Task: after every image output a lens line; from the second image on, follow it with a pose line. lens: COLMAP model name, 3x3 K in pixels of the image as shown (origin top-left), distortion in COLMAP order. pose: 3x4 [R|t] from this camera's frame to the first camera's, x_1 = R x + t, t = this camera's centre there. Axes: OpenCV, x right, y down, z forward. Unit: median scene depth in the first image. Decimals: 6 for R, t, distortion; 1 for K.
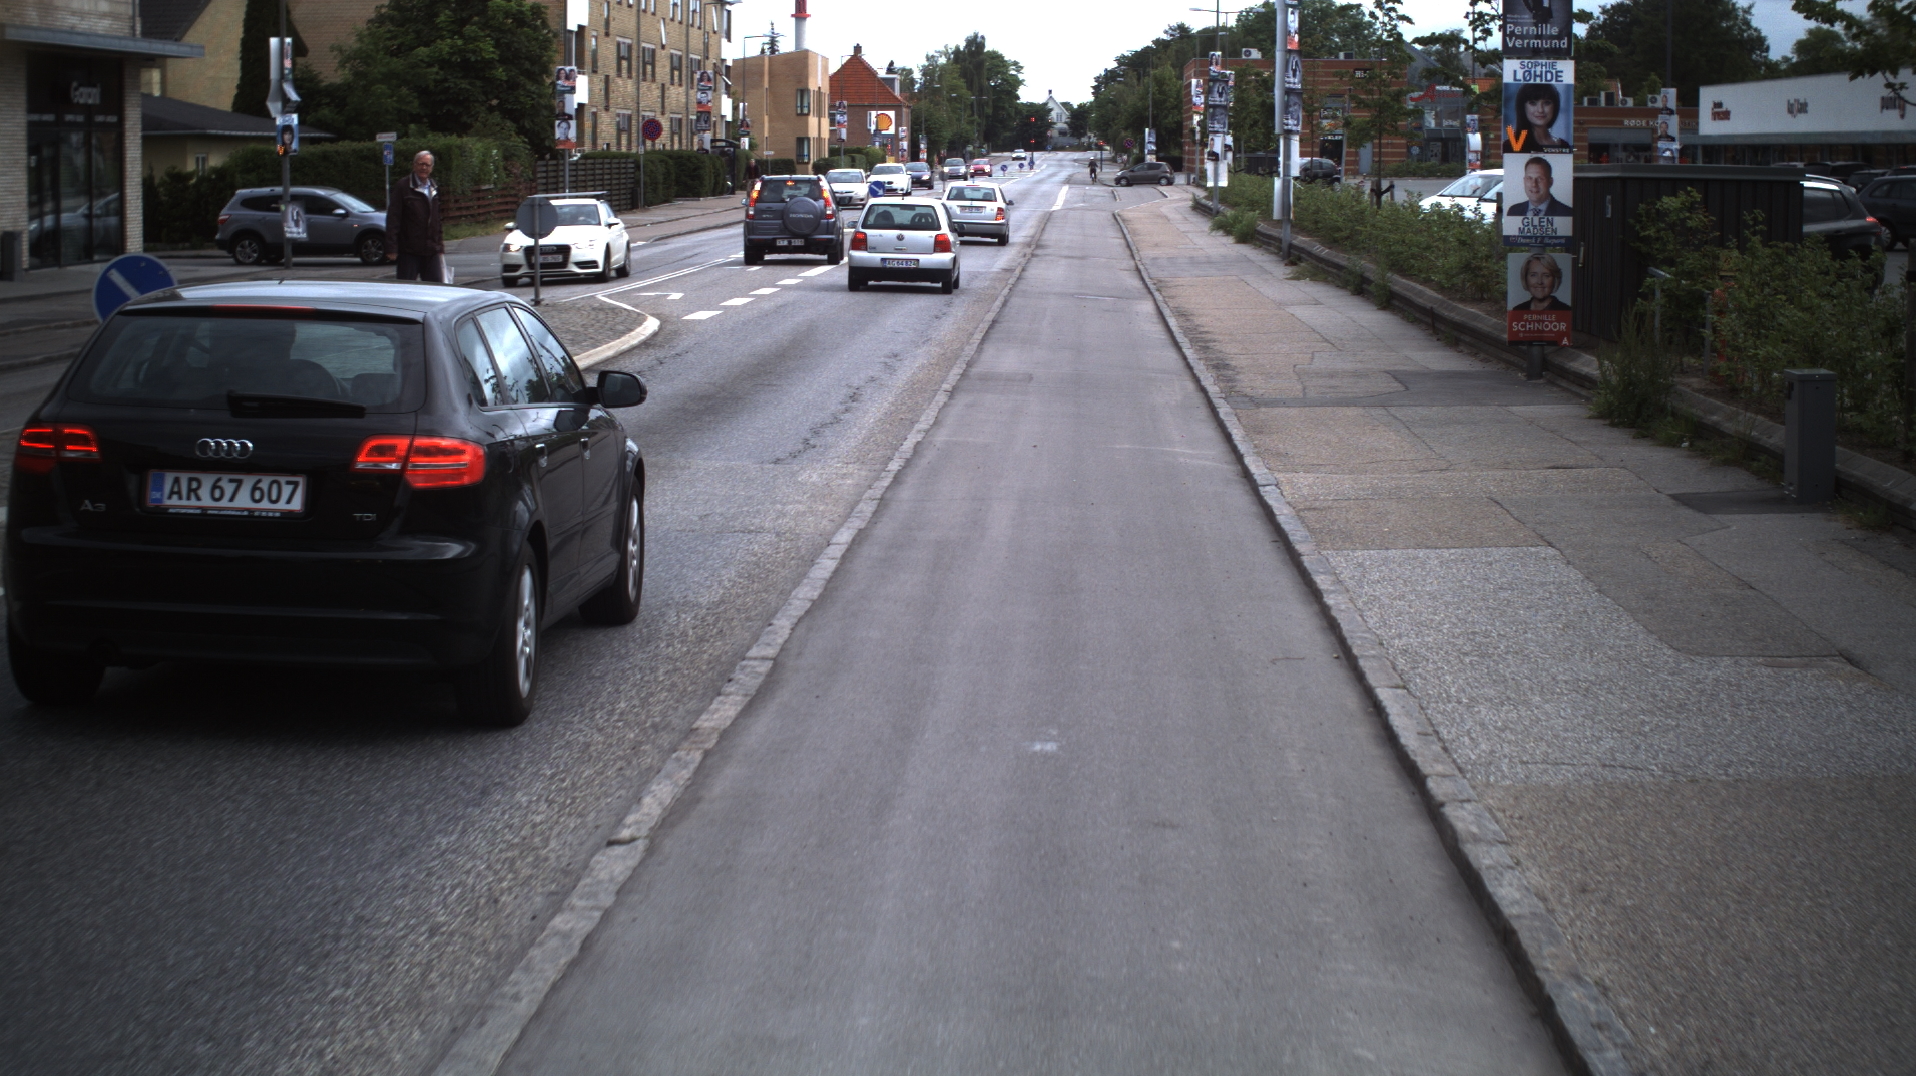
lens RADIAL K [[3890.6, 0, 949.2], [0, 3890.6, 542.5], [0, 0, 1]] dist [-0.254660, 0.000000]
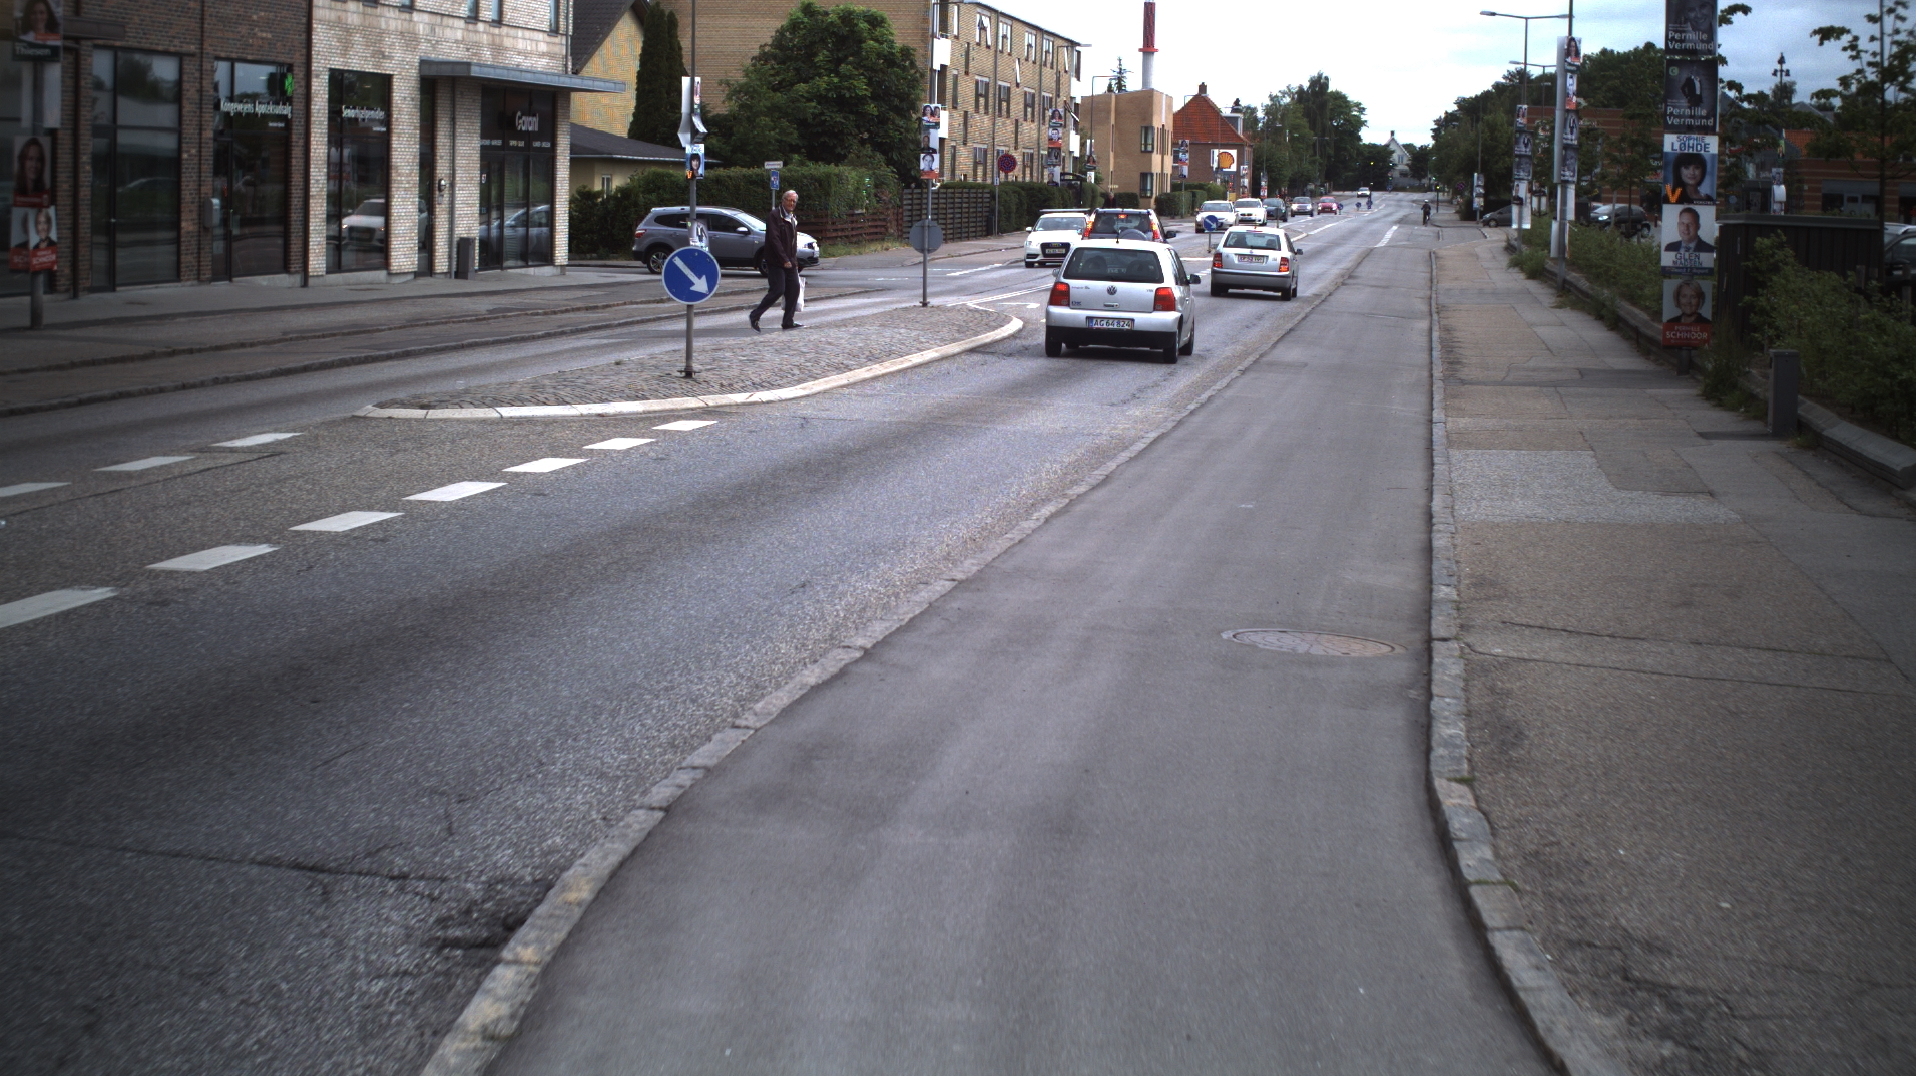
lens RADIAL K [[3890.6, 0, 953.7], [0, 3890.6, 530.4], [0, 0, 1]] dist [-0.254660, 0.000000]
pose [[0.995945, 0.029131, -0.085118, 0.011423], [-0.030115, 0.999493, -0.010301, 0.022651], [0.084774, 0.012822, 0.996318, -0.237798]]
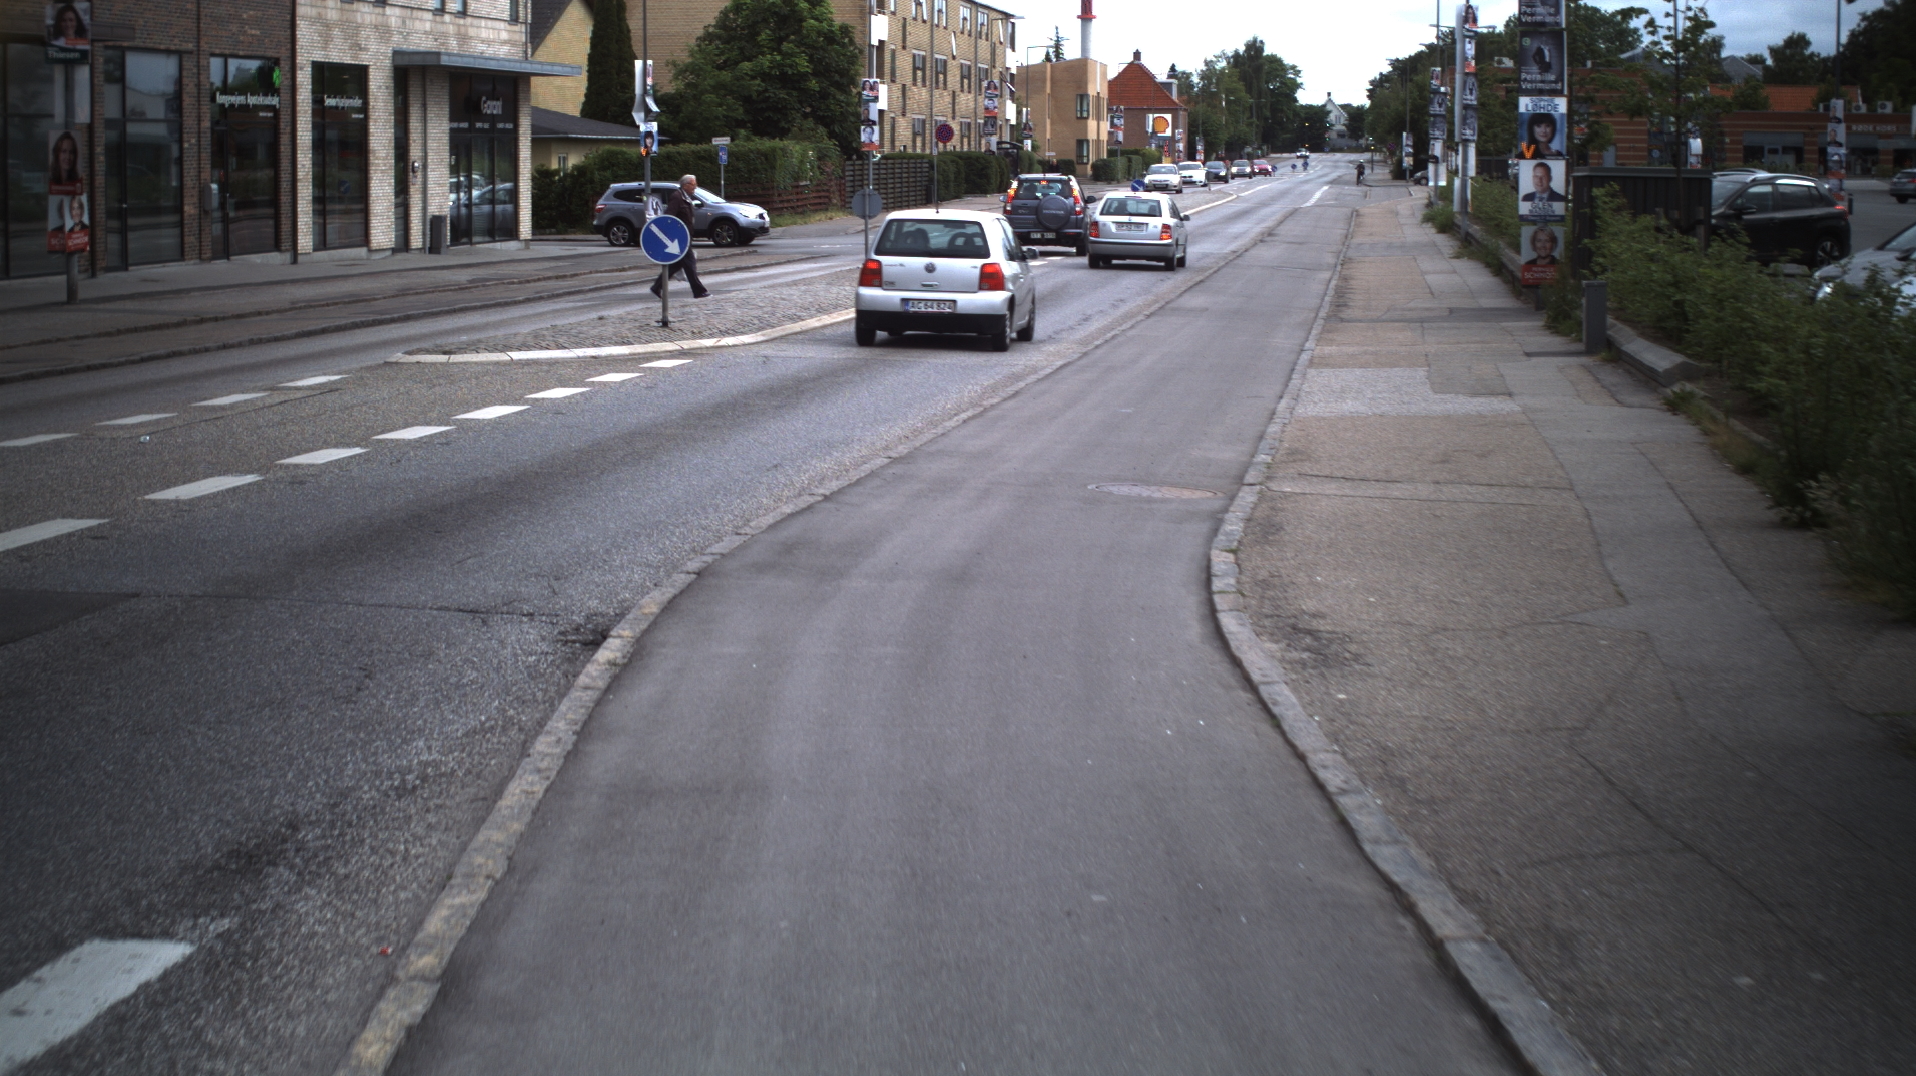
lens RADIAL K [[3890.6, 0, 965.2], [0, 3890.6, 548.1], [0, 0, 1]] dist [-0.254660, 0.000000]
pose [[0.997579, 0.007345, -0.069149, 0.023570], [-0.007242, 0.999972, 0.001736, 0.034310], [0.069160, -0.001231, 0.997605, -0.357609]]
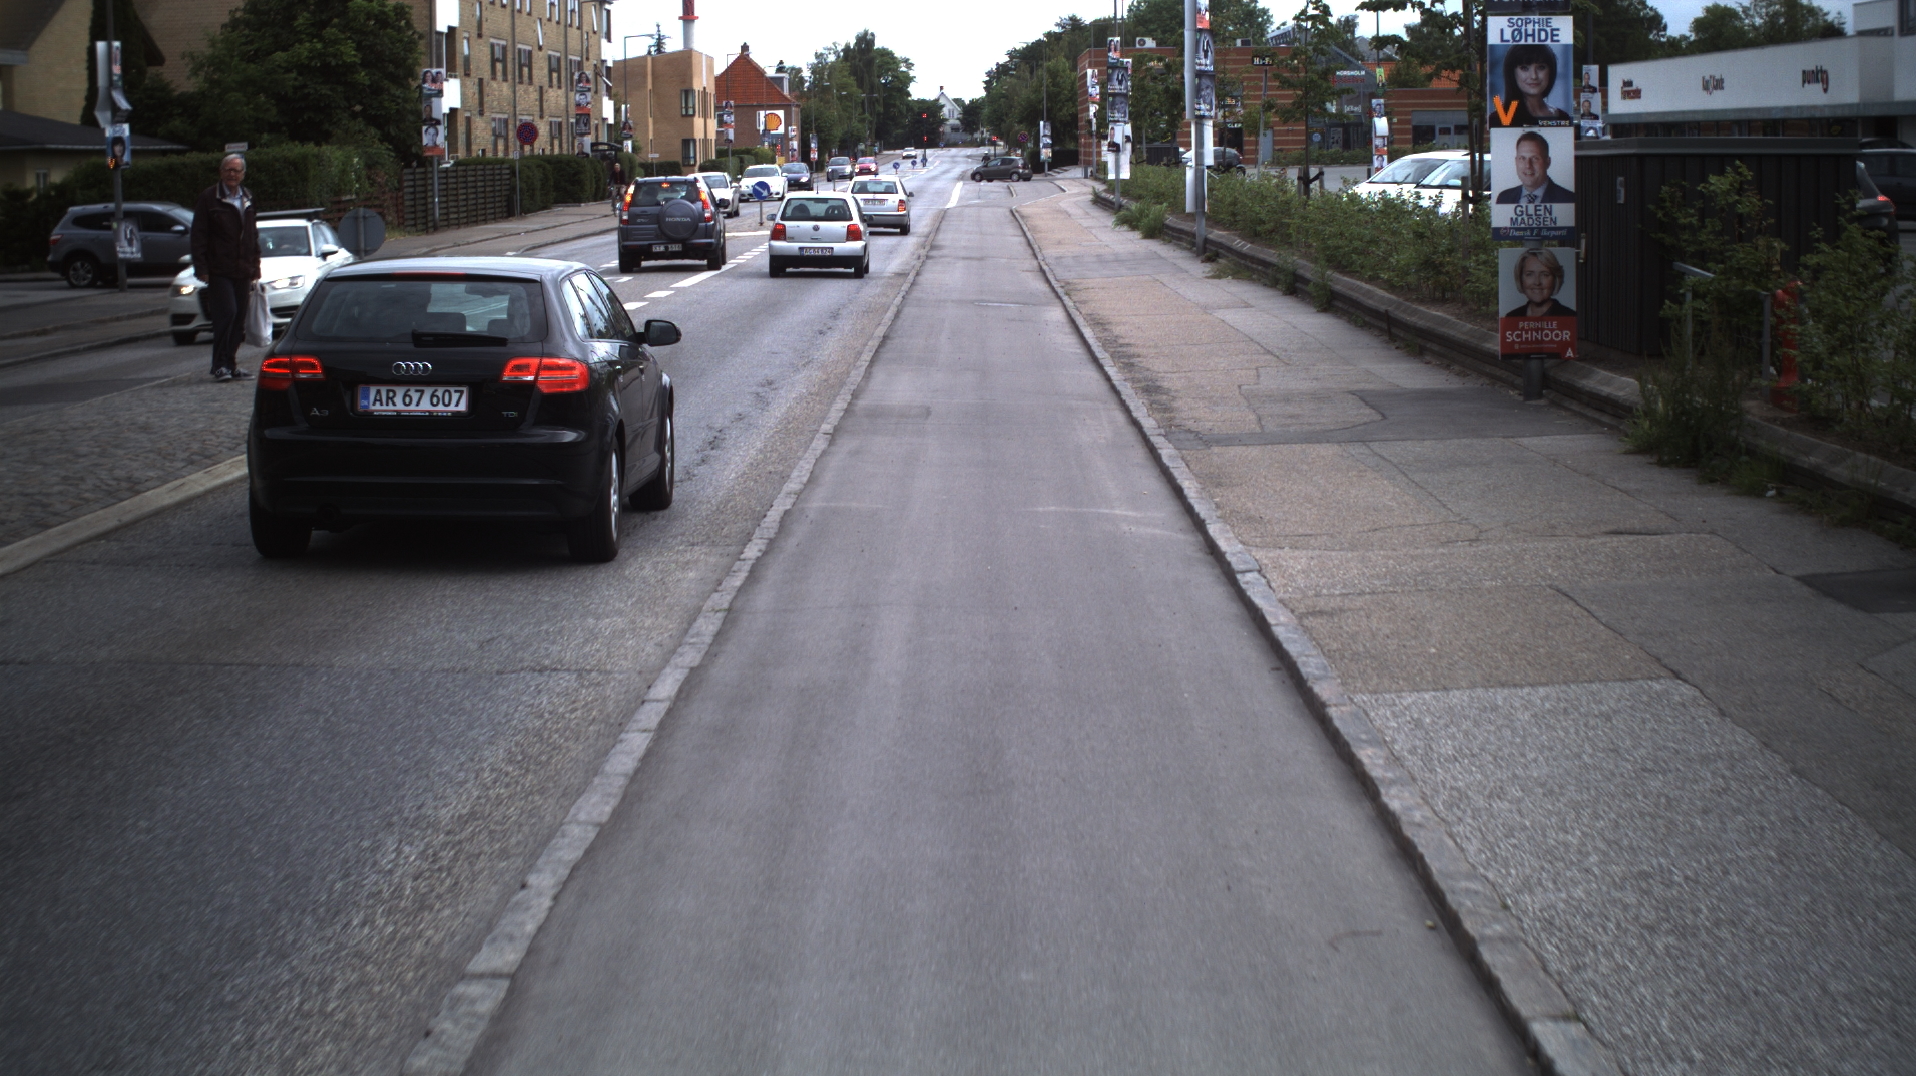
lens RADIAL K [[3890.6, 0, 966.6], [0, 3890.6, 533.0], [0, 0, 1]] dist [-0.254660, 0.000000]
pose [[0.999249, -0.024925, 0.029684, 0.002720], [0.024981, 0.999687, -0.001539, -0.010678], [-0.029637, 0.002280, 0.999558, 0.119989]]
